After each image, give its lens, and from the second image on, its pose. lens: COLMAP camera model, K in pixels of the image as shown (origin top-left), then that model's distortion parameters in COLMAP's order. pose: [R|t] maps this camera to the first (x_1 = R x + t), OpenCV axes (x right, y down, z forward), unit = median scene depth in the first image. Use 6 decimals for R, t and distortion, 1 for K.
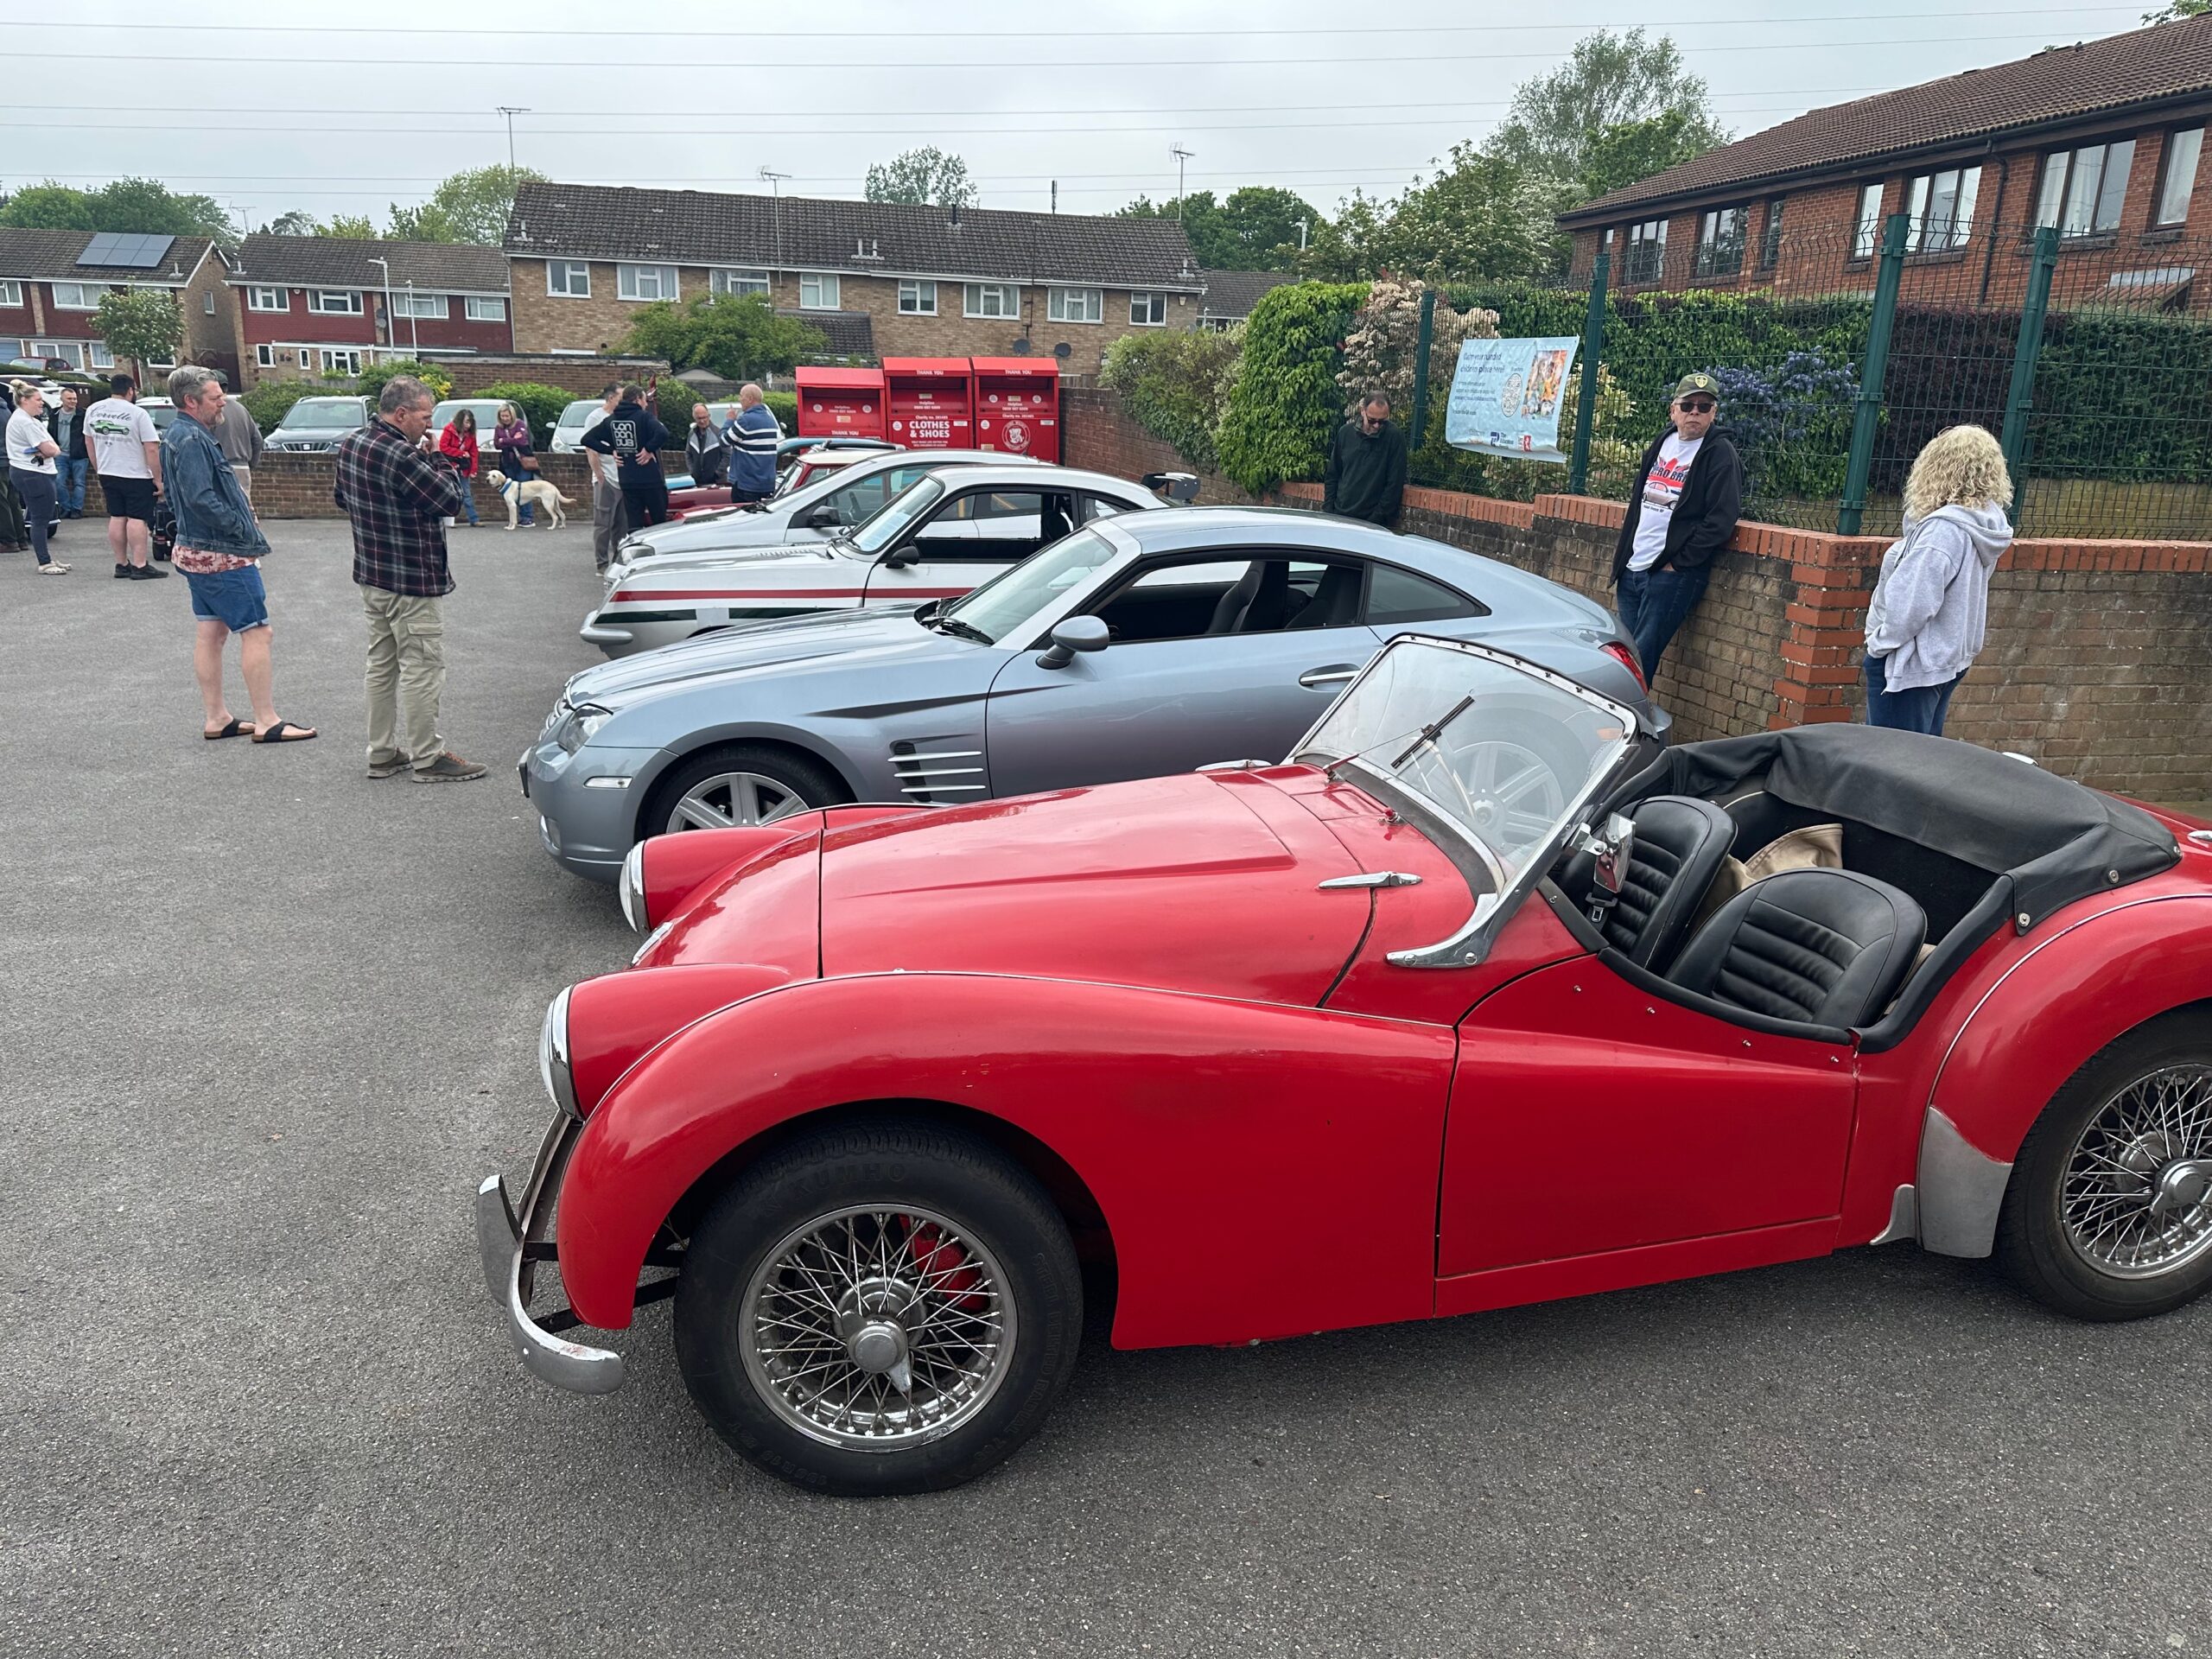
lens RADIAL K [[1574.5, 0, 1112.4], [0, 1574.5, 843.7], [0, 0, 1]] dist [0.029653, -0.036059]
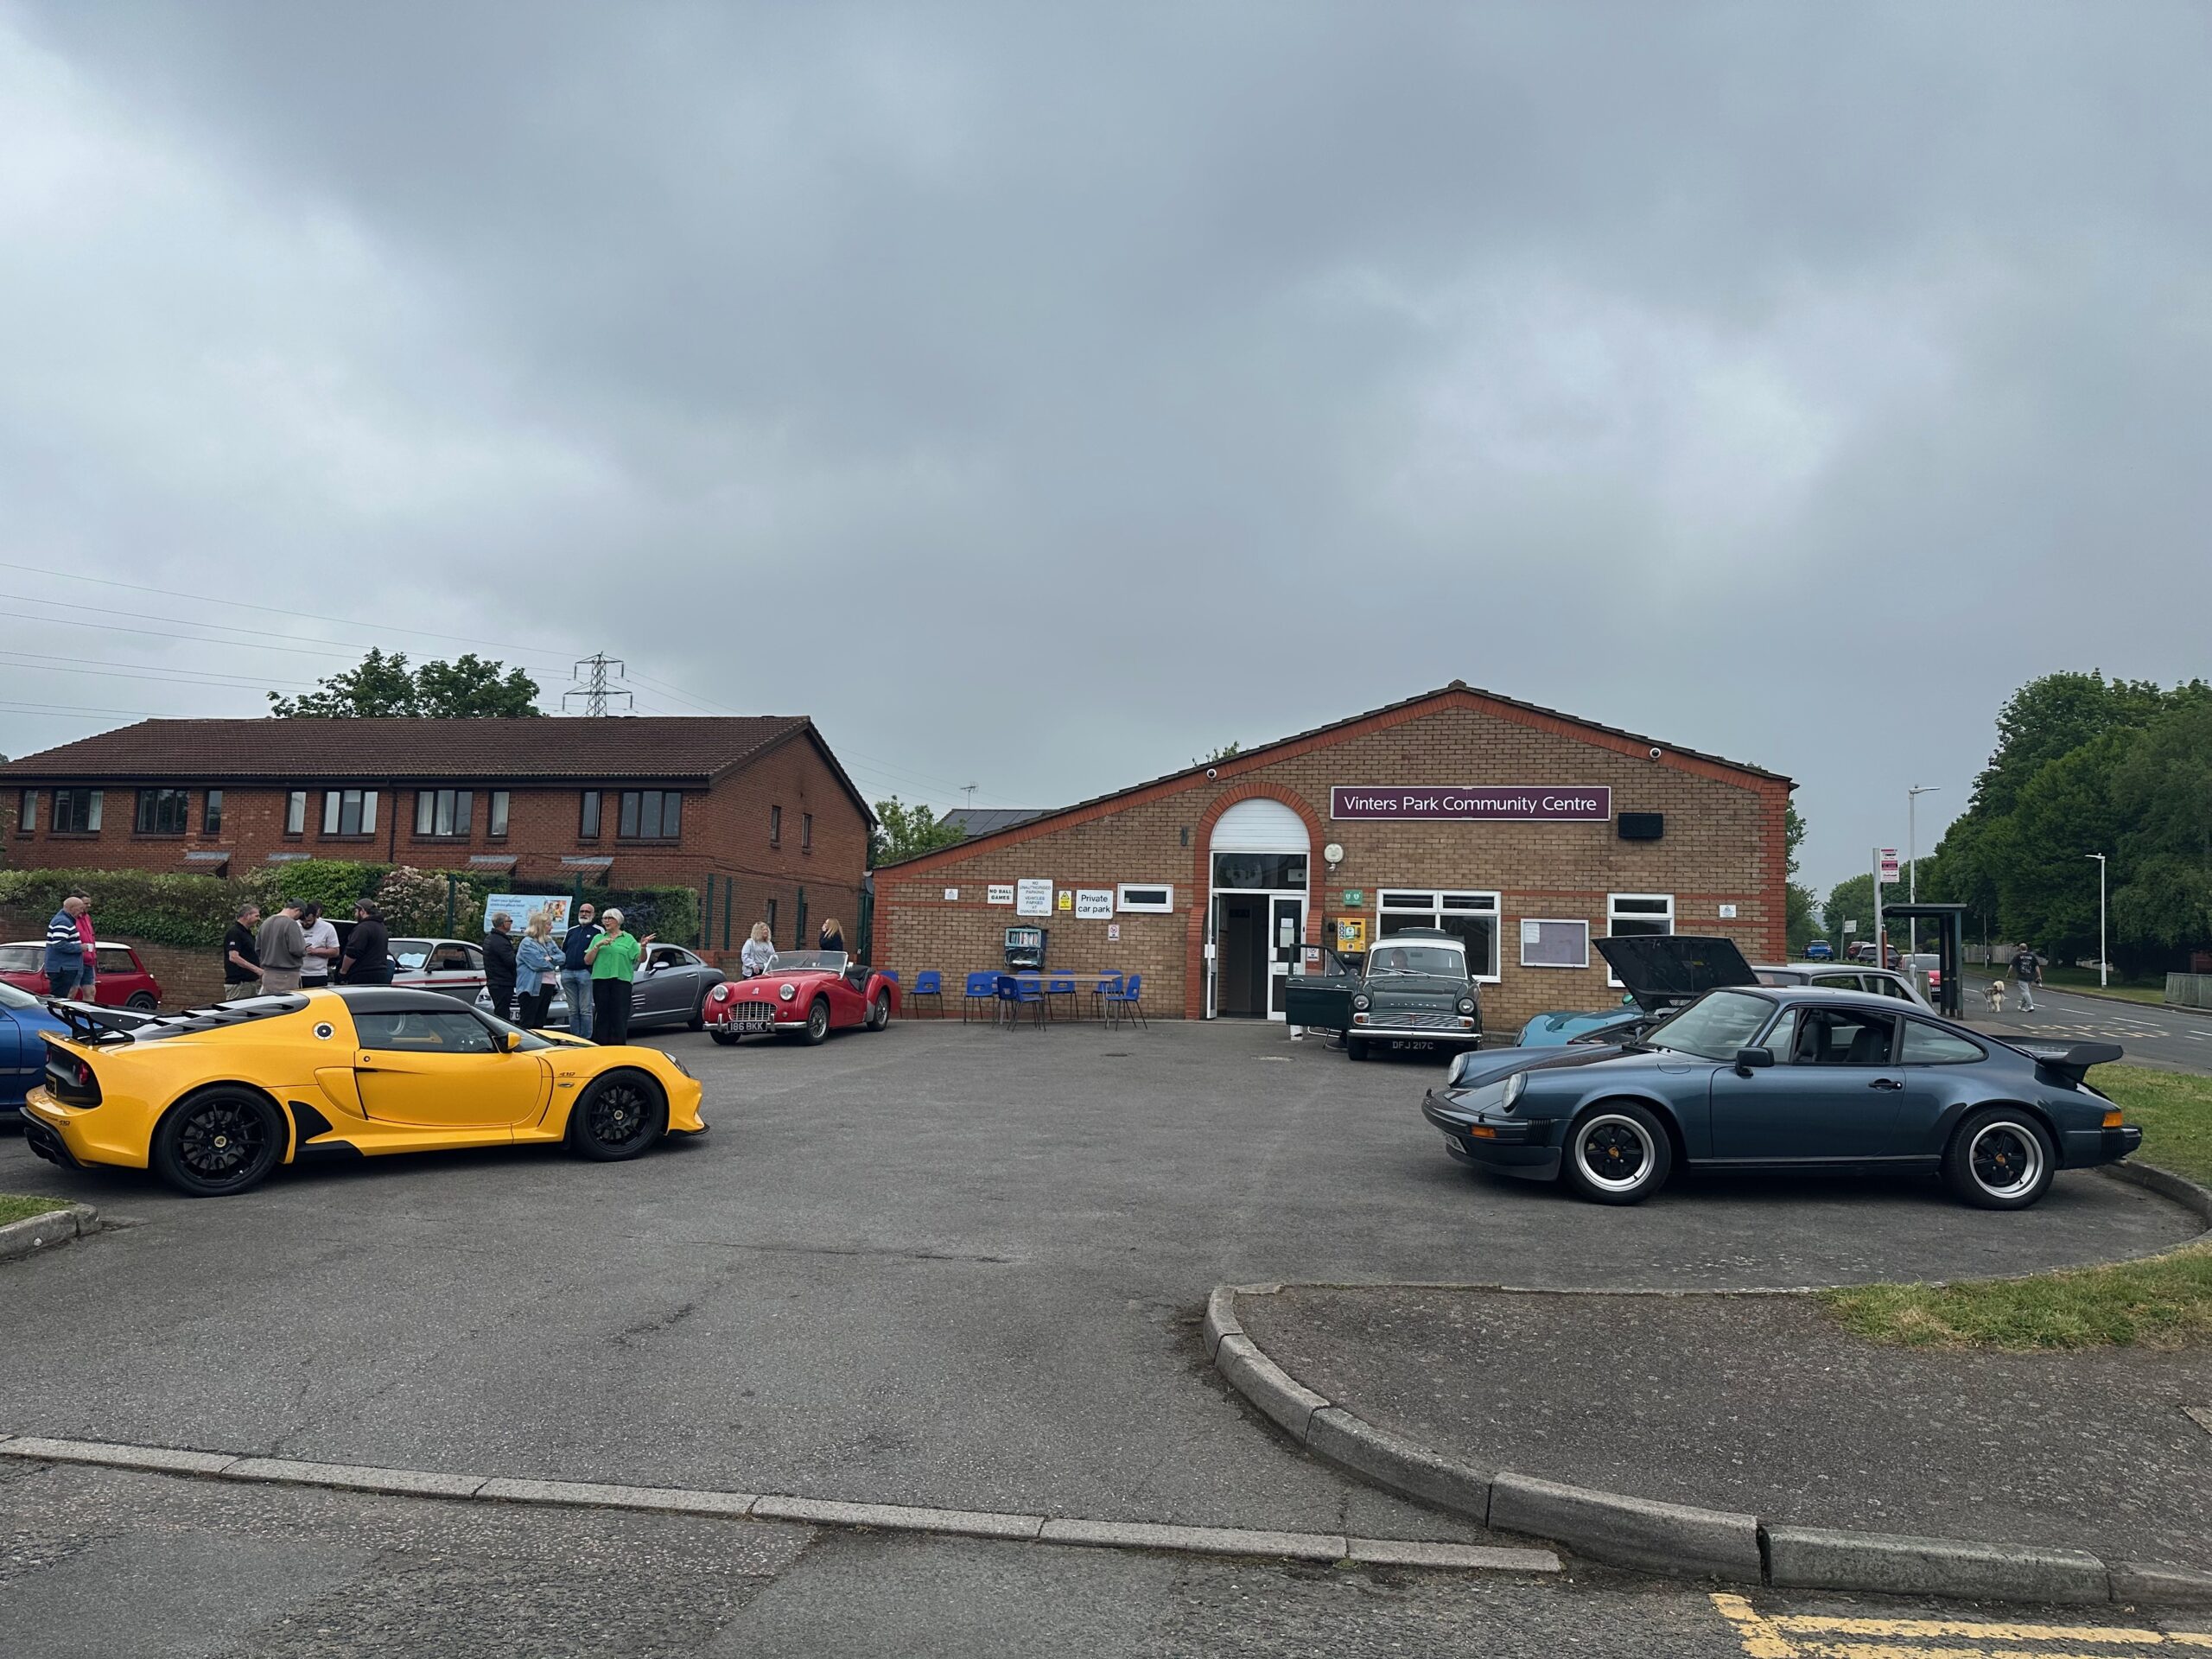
lens RADIAL K [[1574.5, 0, 1110.5], [0, 1574.5, 835.8], [0, 0, 1]] dist [0.029653, -0.036059]
pose [[0.404582, 0.055379, 0.912823, -0.349058], [0.238469, 0.957242, -0.163768, 0.052202], [-0.882862, 0.283938, 0.374077, -0.182132]]
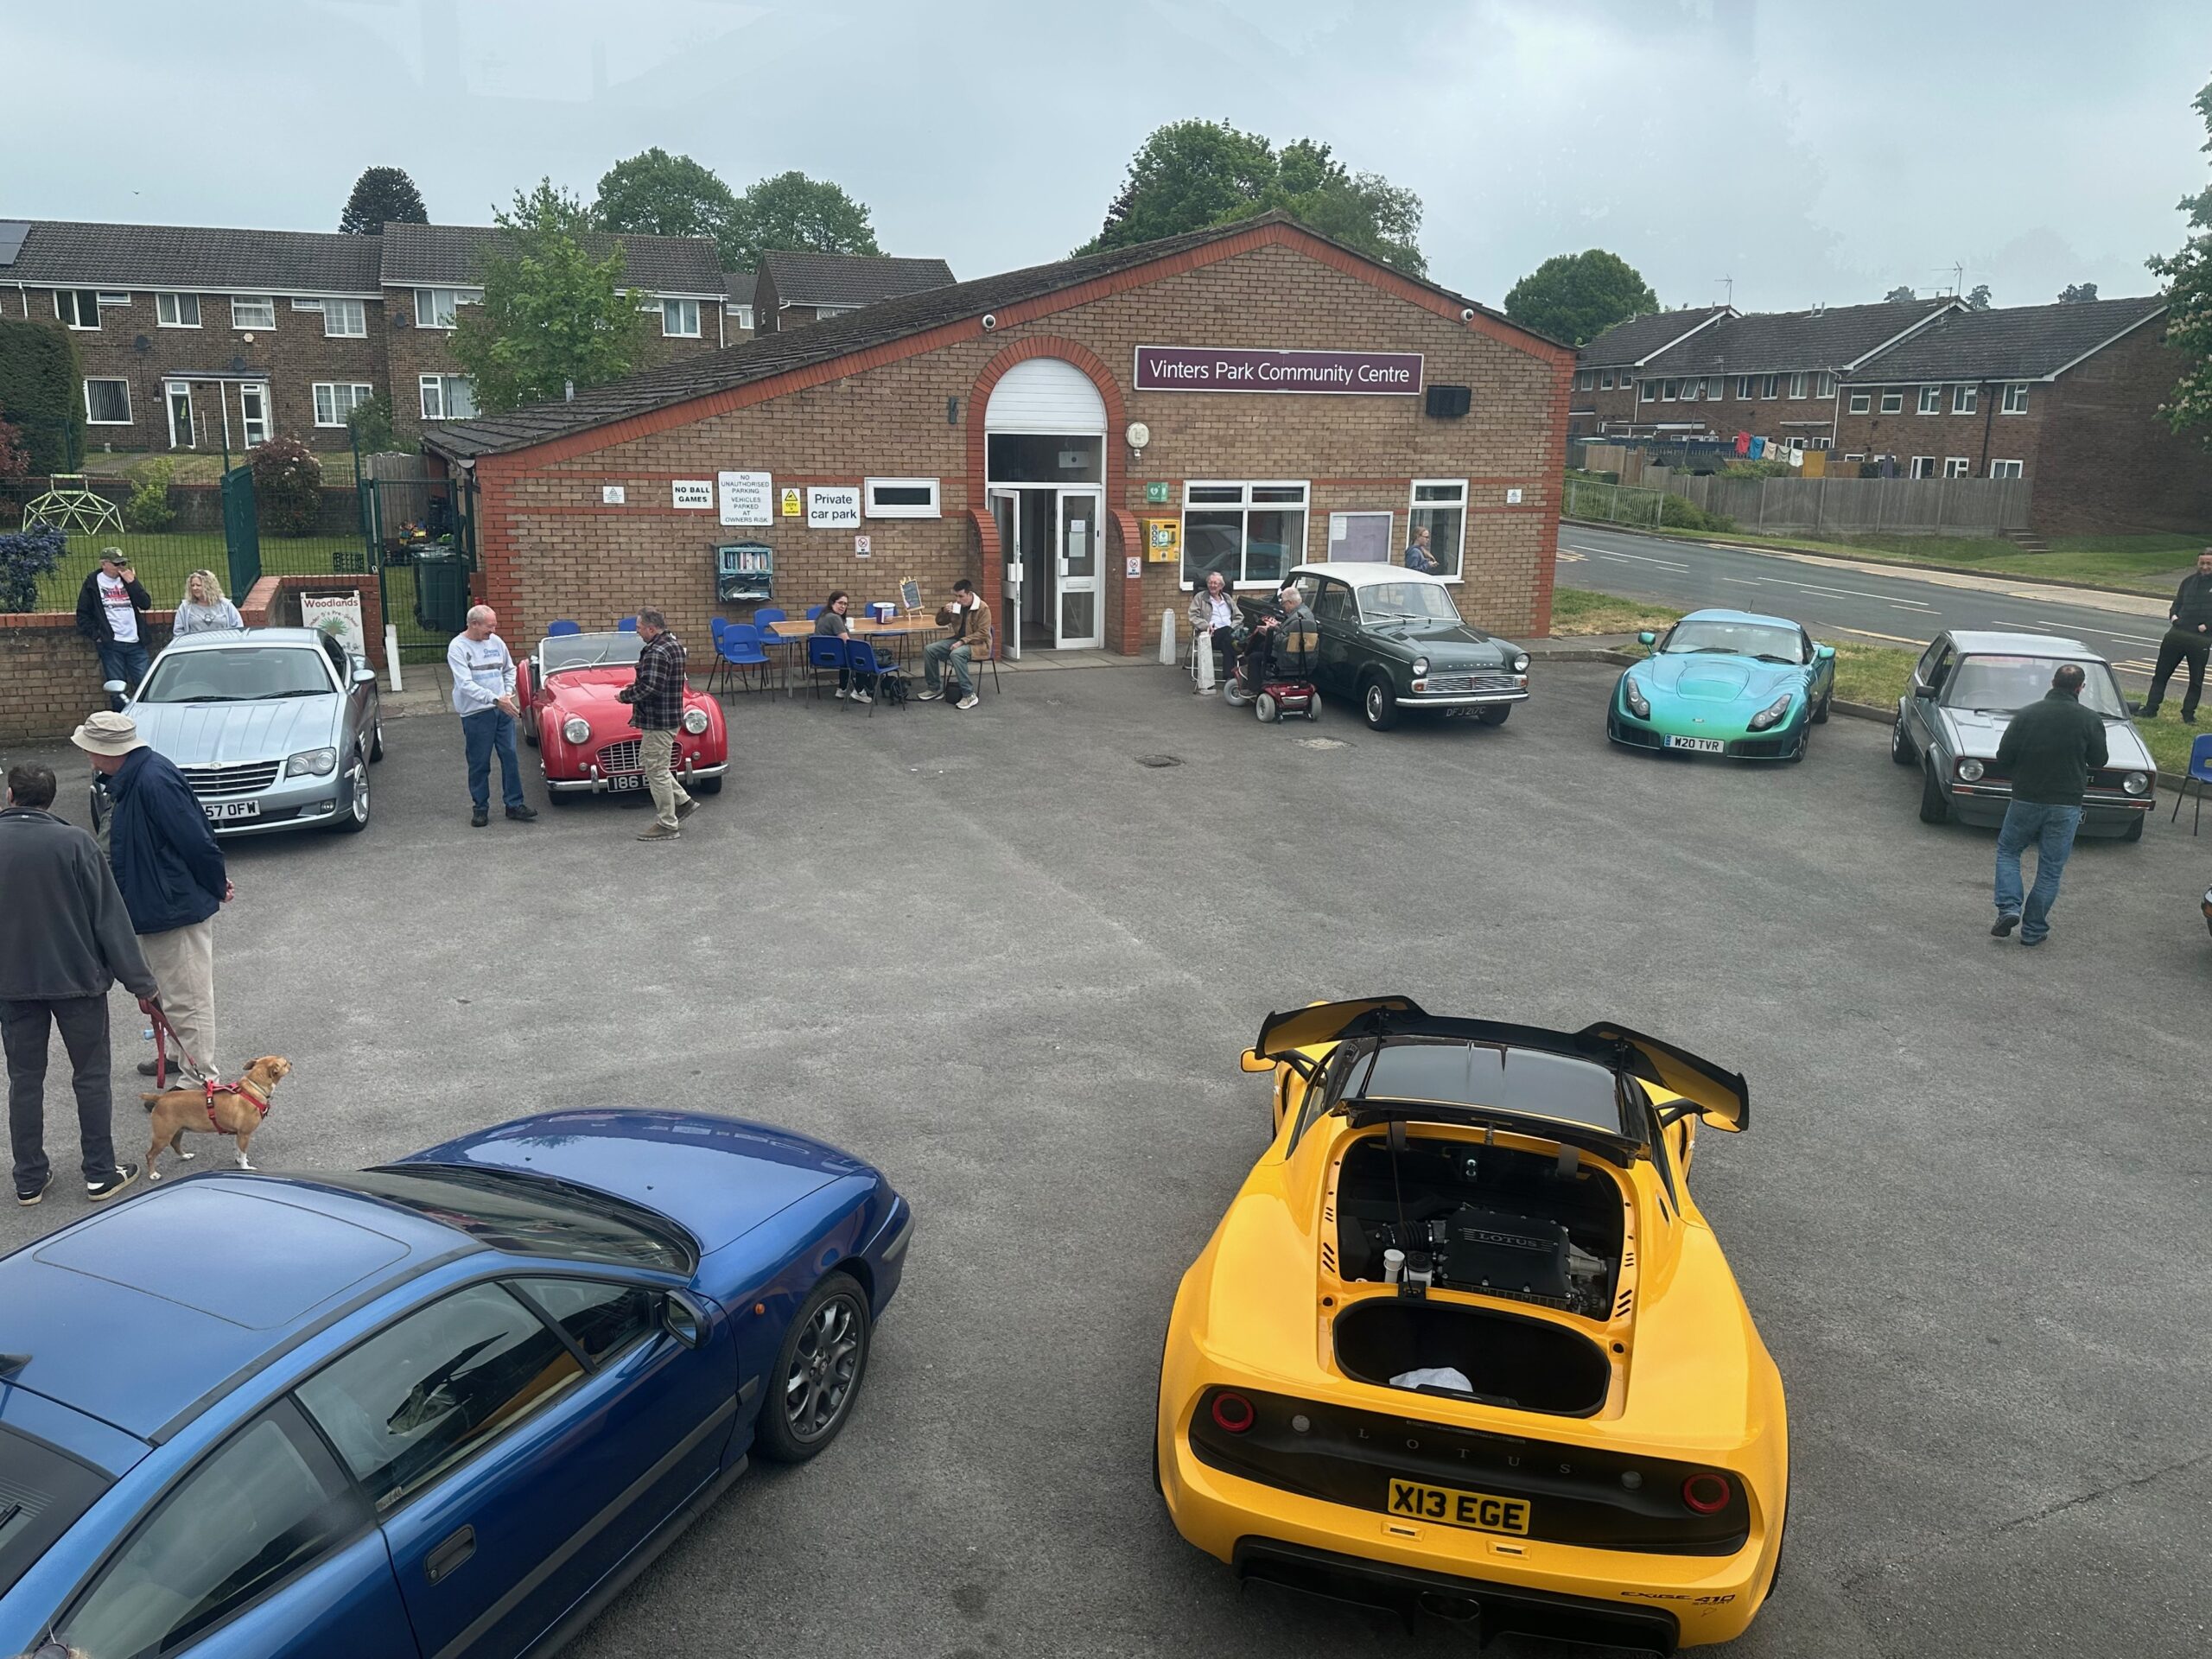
lens RADIAL K [[1755.8, 0, 1083.6], [0, 1755.8, 830.3], [0, 0, 1]] dist [0.052696, -0.057927]
pose [[-0.200450, -0.259311, 0.944763, -0.304077], [0.247996, 0.919498, 0.304993, -0.049665], [-0.947796, 0.295433, -0.120005, 0.029362]]
